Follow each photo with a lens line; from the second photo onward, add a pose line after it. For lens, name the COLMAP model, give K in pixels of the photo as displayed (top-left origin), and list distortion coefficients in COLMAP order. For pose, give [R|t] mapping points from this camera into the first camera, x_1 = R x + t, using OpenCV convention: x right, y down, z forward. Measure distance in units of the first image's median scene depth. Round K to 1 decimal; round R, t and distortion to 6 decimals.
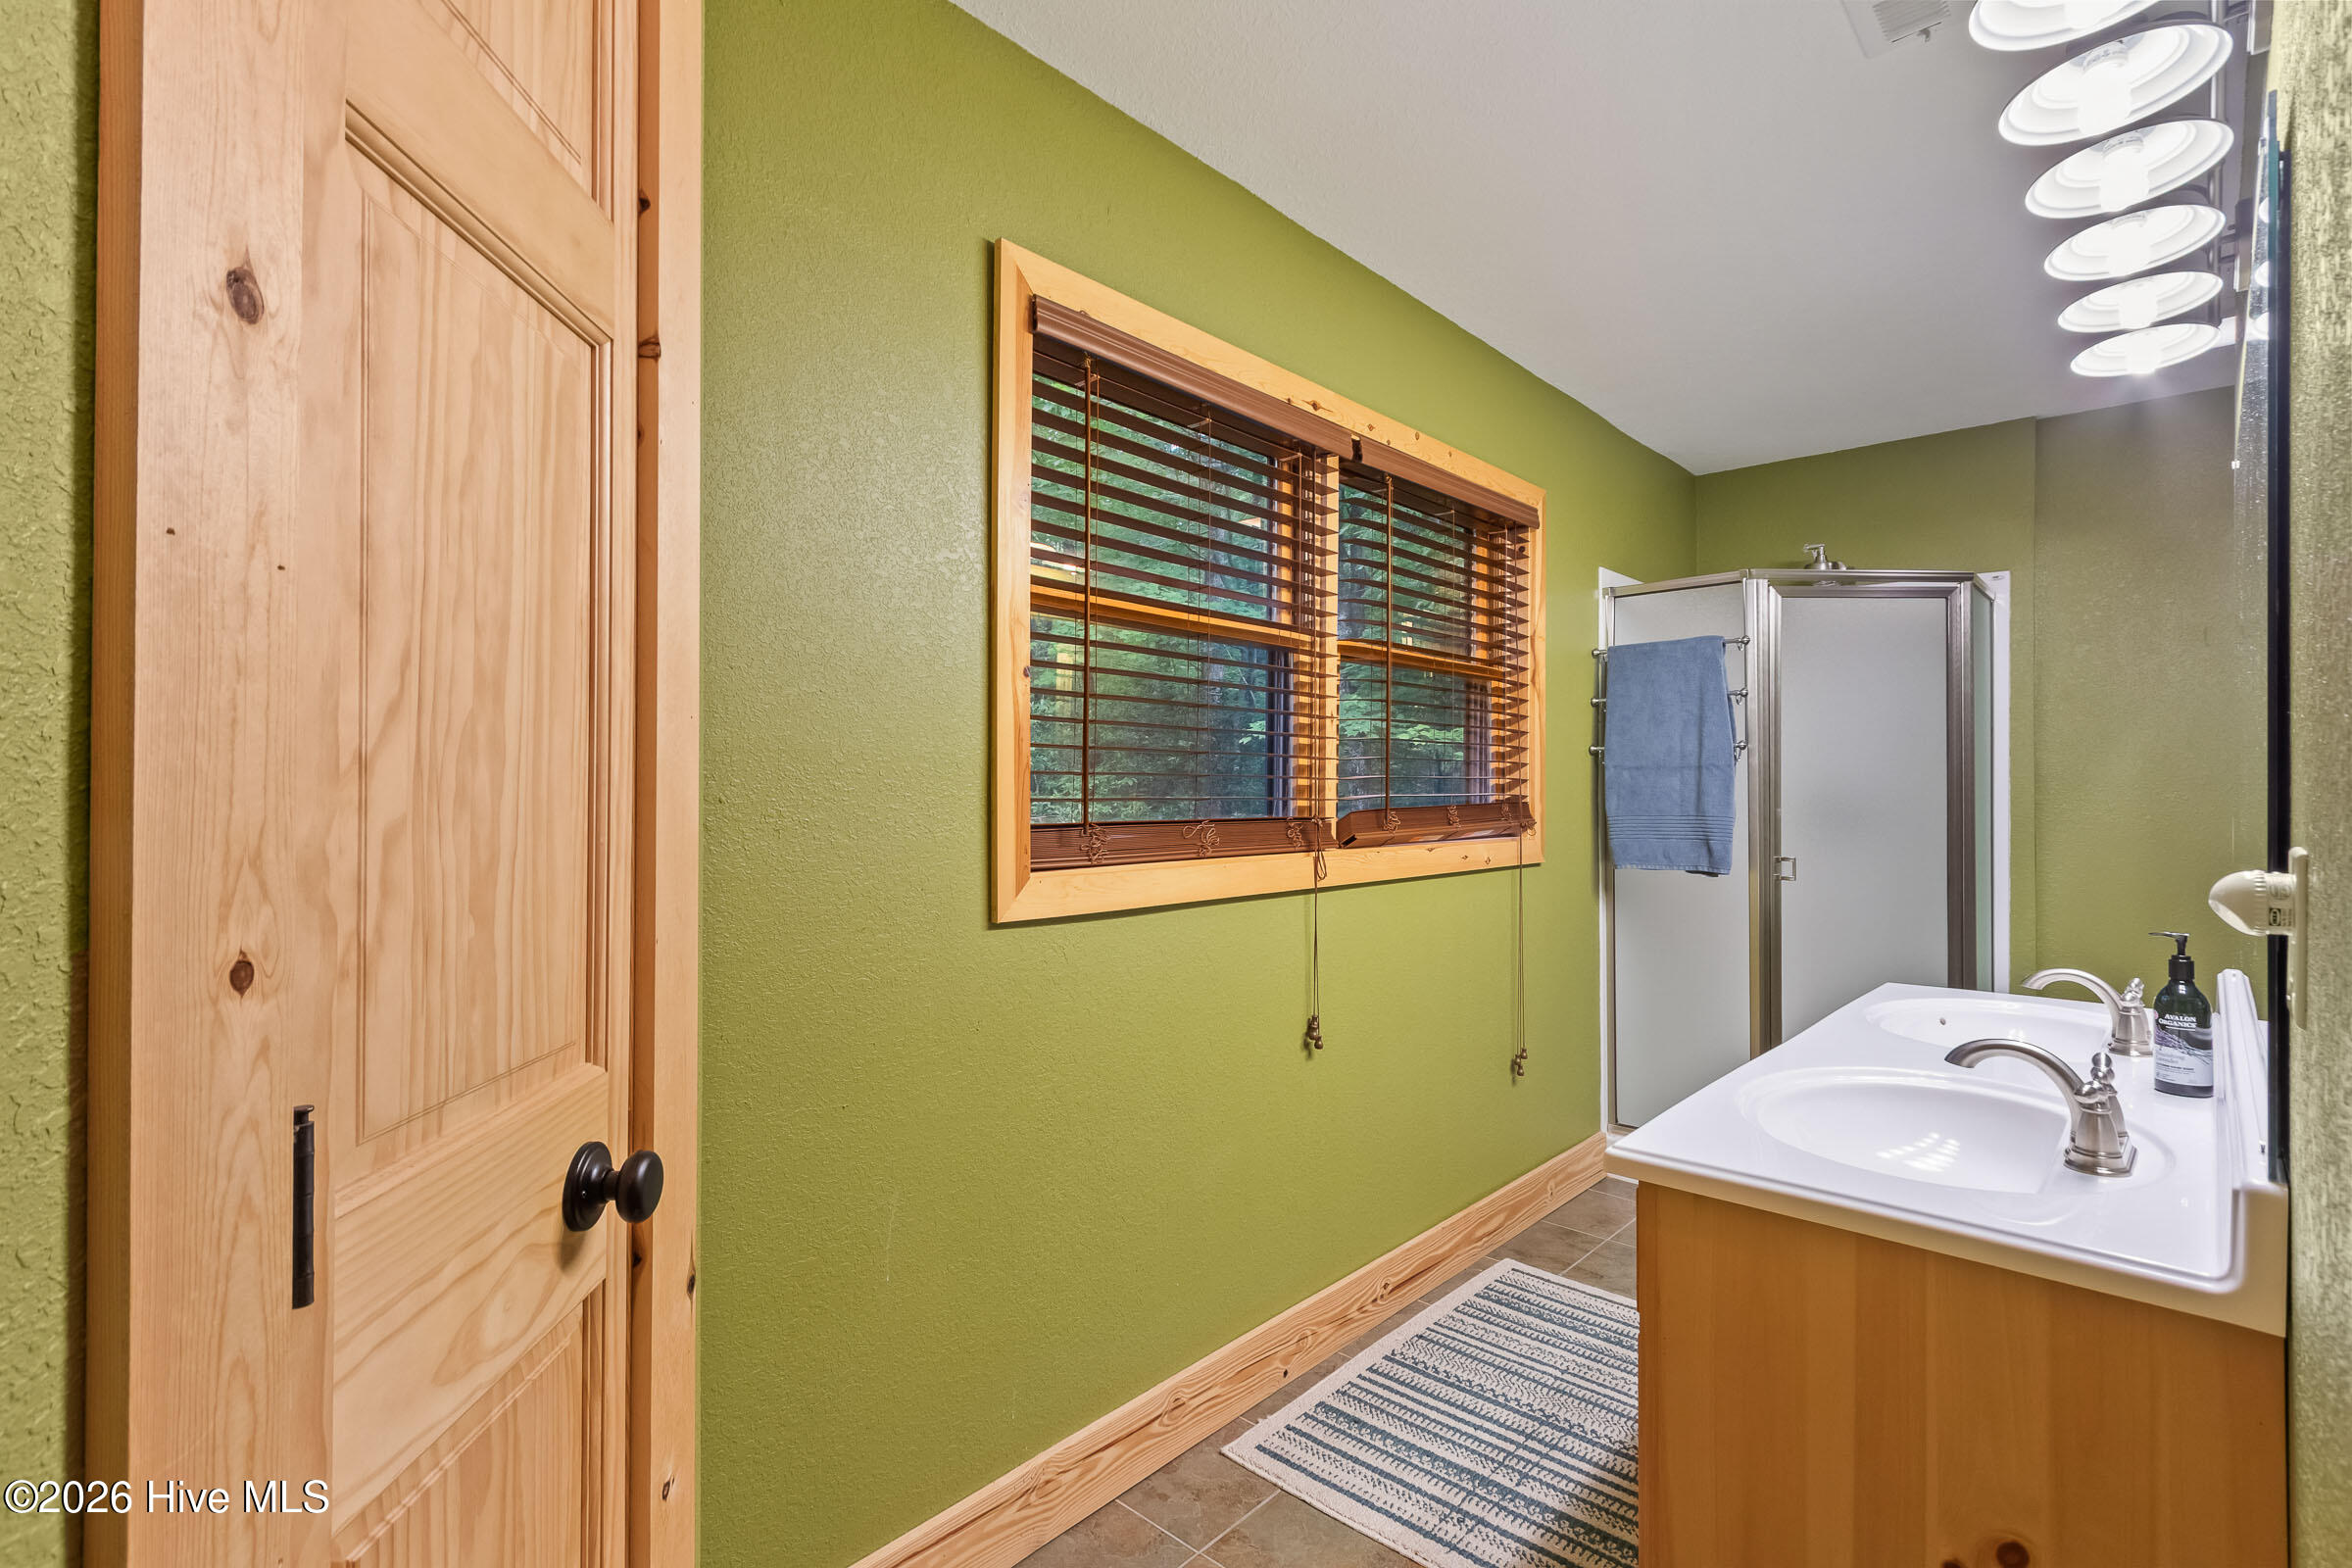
lens RADIAL K [[1094.0, 0, 1147.7], [0, 1094.0, 783.4], [0, 0, 1]] dist [0.002598, 0.000214]
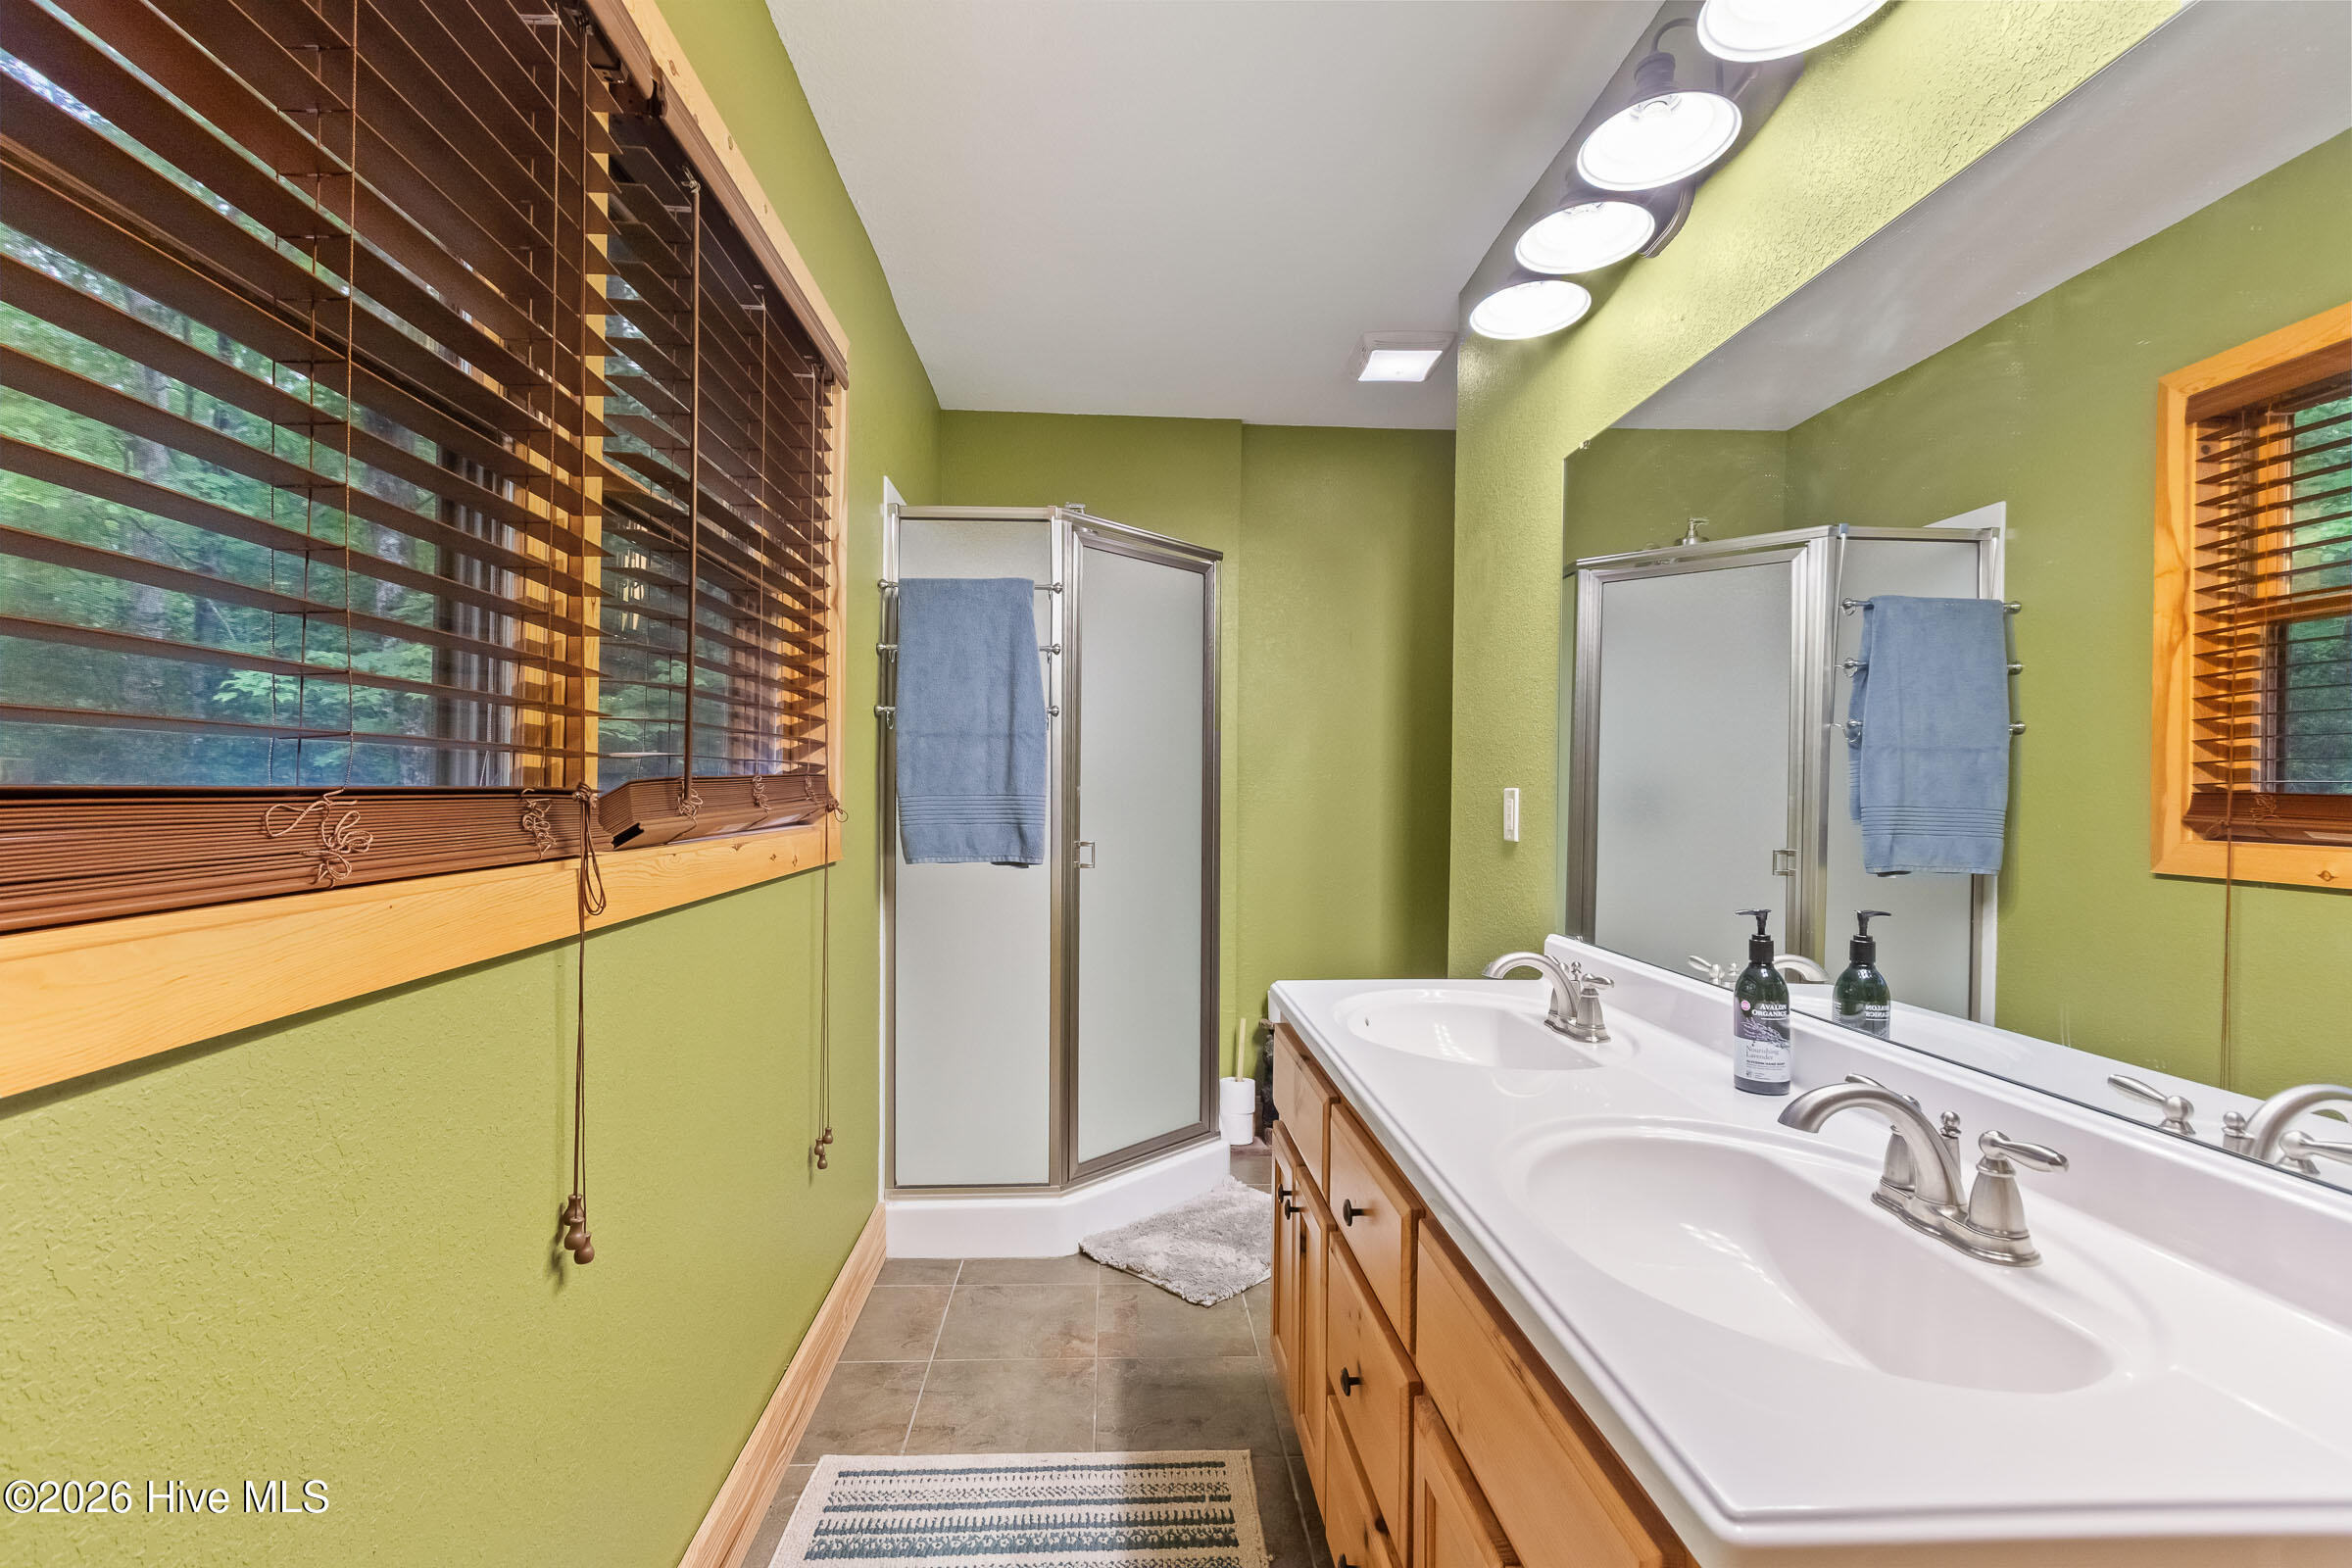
lens RADIAL K [[1094.0, 0, 1147.7], [0, 1094.0, 783.4], [0, 0, 1]] dist [0.002598, 0.000214]
pose [[0.691589, 0.006659, 0.722261, -0.018236], [-0.011274, 0.999935, 0.001576, 0.018993], [-0.722204, -0.009233, 0.691619, 0.362881]]
